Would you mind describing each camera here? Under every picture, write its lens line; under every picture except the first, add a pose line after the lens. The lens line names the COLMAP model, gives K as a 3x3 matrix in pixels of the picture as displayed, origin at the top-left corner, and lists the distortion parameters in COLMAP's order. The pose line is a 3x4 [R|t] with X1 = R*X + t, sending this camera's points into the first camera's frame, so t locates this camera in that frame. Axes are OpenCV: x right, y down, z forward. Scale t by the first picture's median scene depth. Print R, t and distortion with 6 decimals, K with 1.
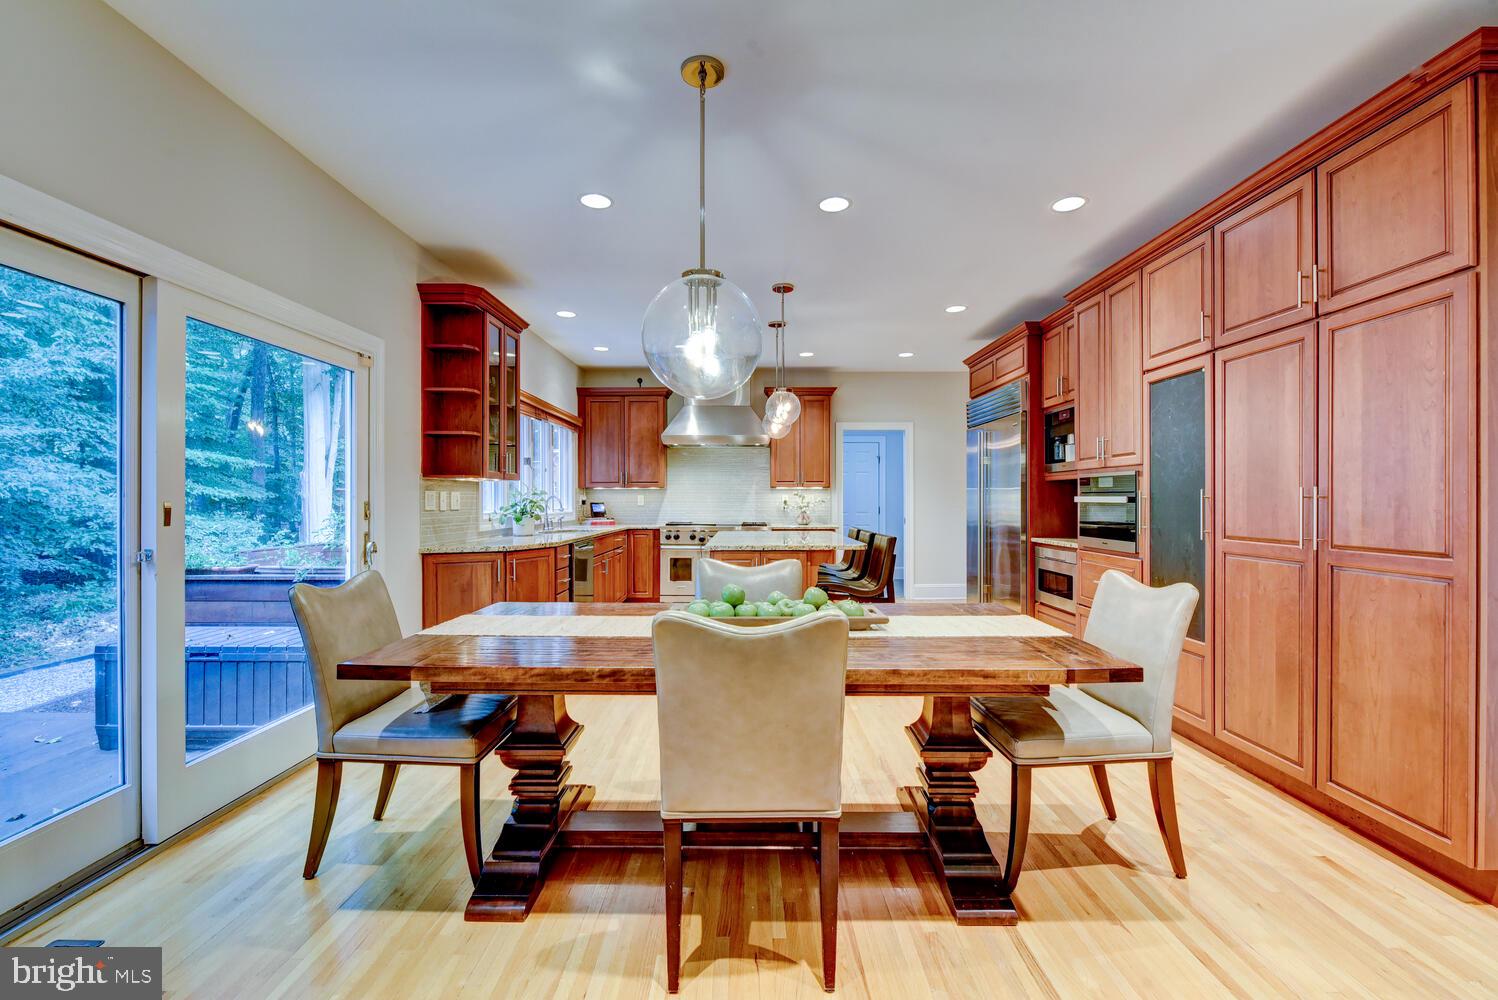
lens RADIAL K [[647.1, 0, 738.8], [0, 647.1, 502.2], [0, 0, 1]] dist [0.001969, -0.000002]
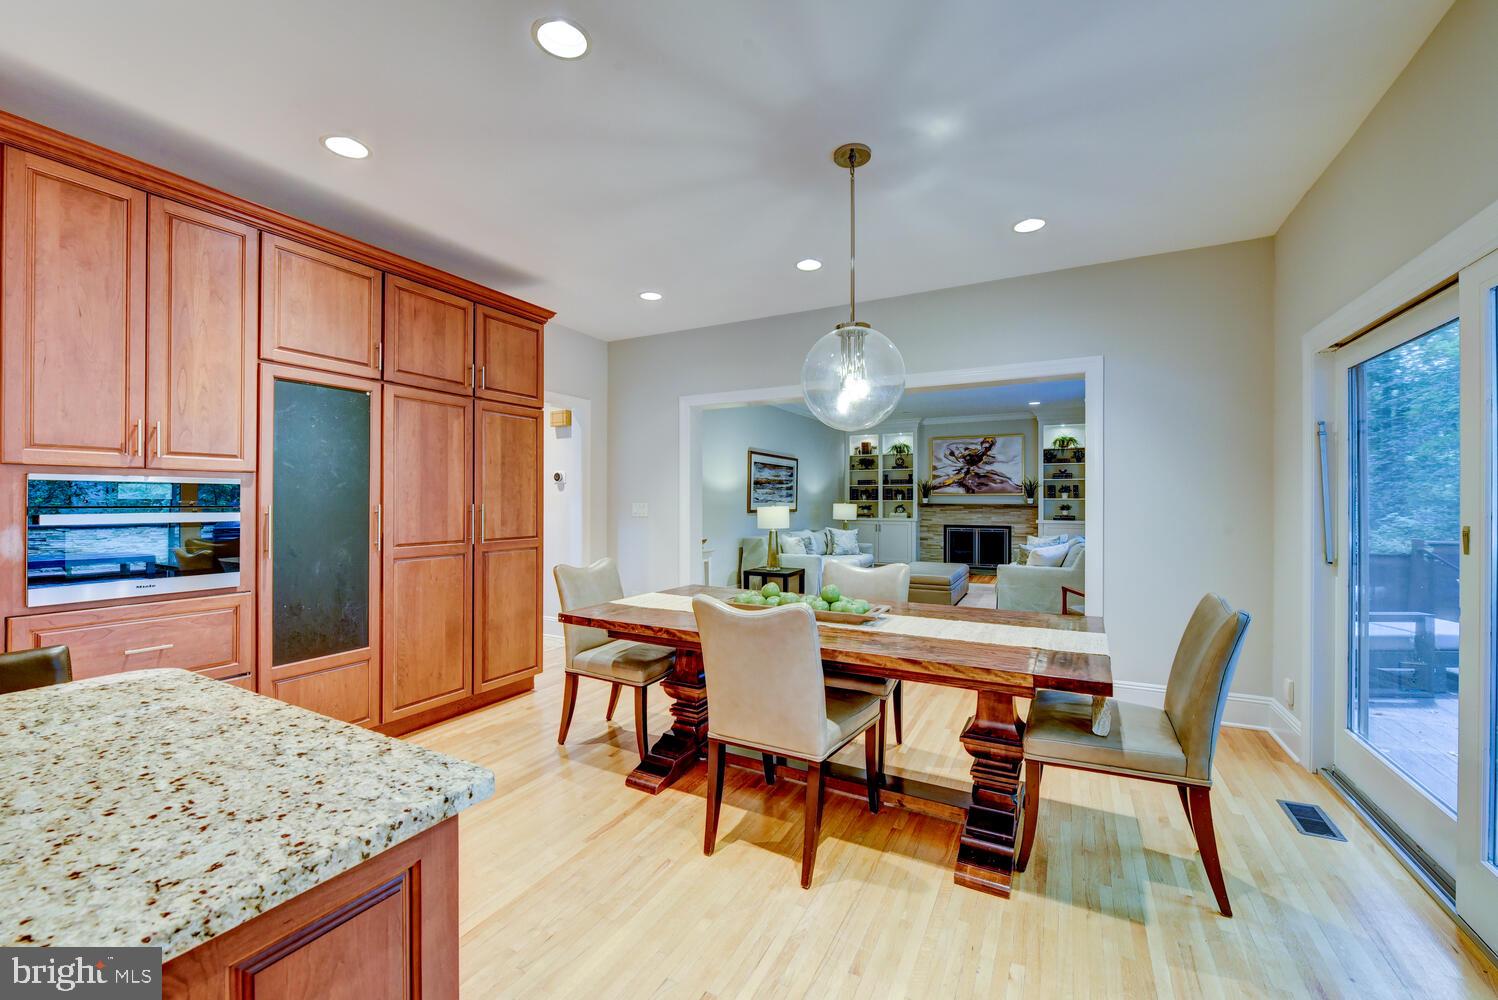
lens RADIAL K [[594.1, 0, 752.1], [0, 594.1, 500.7], [0, 0, 1]] dist [-0.012489, -0.000011]
pose [[-0.890722, 0.000394, 0.454548, -0.207585], [0.002785, 0.999986, 0.004591, -0.020584], [-0.454540, 0.005355, -0.890710, 1.109413]]
